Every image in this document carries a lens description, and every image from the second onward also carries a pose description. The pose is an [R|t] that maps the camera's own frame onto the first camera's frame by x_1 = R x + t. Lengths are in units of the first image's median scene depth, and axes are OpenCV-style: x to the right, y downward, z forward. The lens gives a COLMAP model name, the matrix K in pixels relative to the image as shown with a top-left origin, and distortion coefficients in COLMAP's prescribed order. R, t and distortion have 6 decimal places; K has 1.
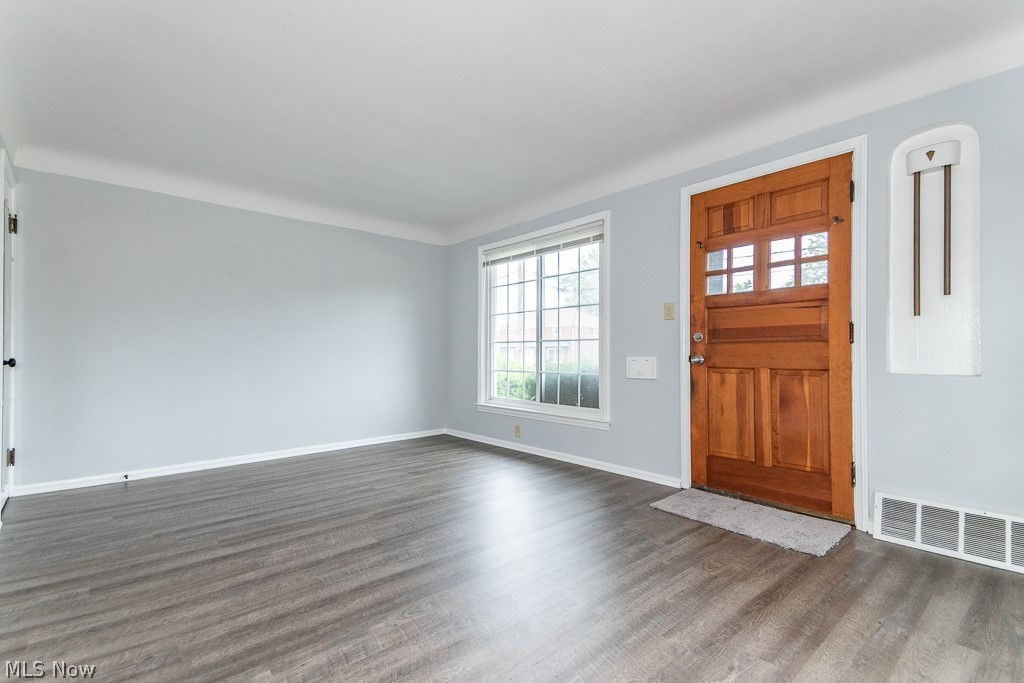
lens RADIAL K [[483.9, 0, 512.0], [0, 483.9, 341.5], [0, 0, 1]] dist [0.015830, -0.000897]
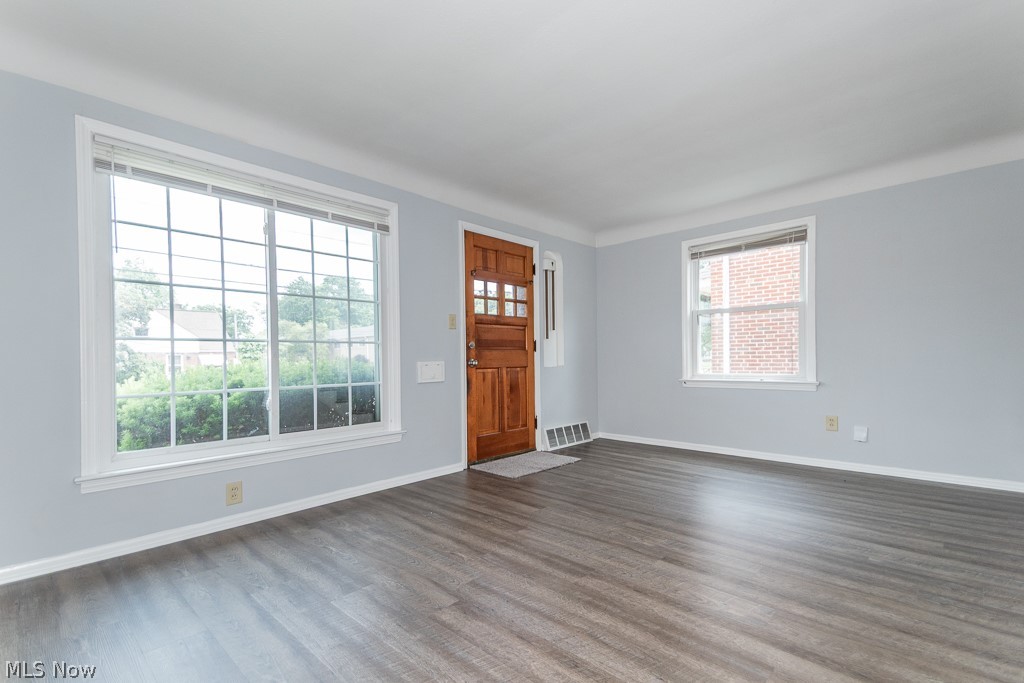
lens RADIAL K [[473.8, 0, 513.6], [0, 473.8, 351.6], [0, 0, 1]] dist [0.029710, -0.000143]
pose [[-0.116617, 0.019763, 0.992980, -0.984537], [-0.011030, 0.999715, -0.021192, 0.038648], [-0.993116, -0.013424, -0.116366, 1.189482]]
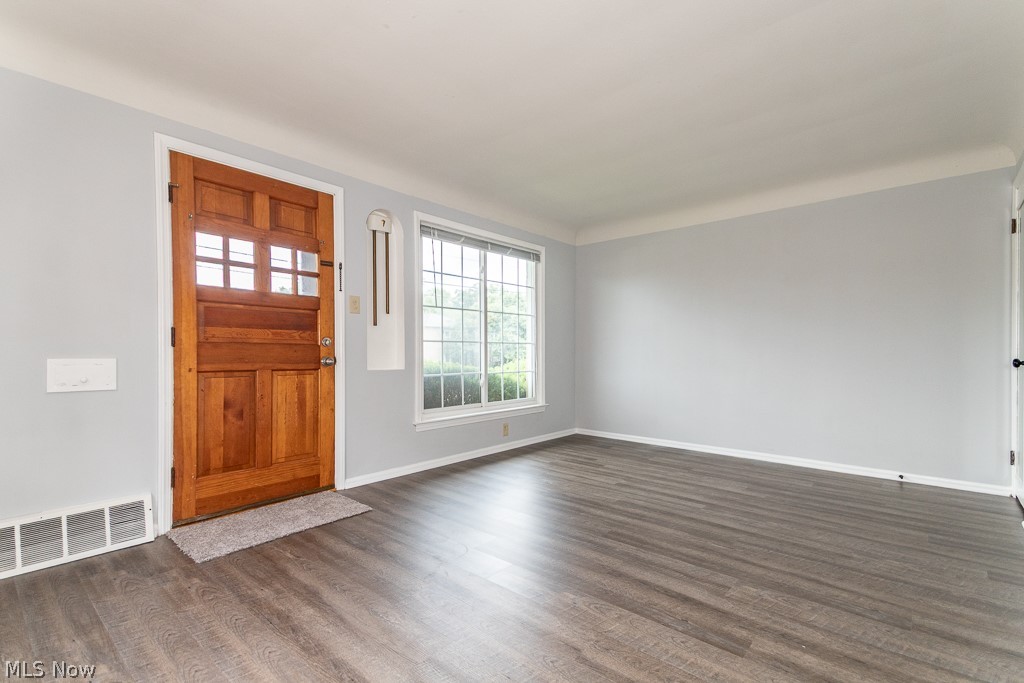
lens RADIAL K [[478.0, 0, 514.8], [0, 478.0, 361.5], [0, 0, 1]] dist [0.052714, -0.000018]
pose [[-0.171478, -0.008987, 0.985147, -0.580173], [-0.022648, 0.999730, 0.005178, 0.021475], [-0.984928, -0.021424, -0.171635, 0.694530]]
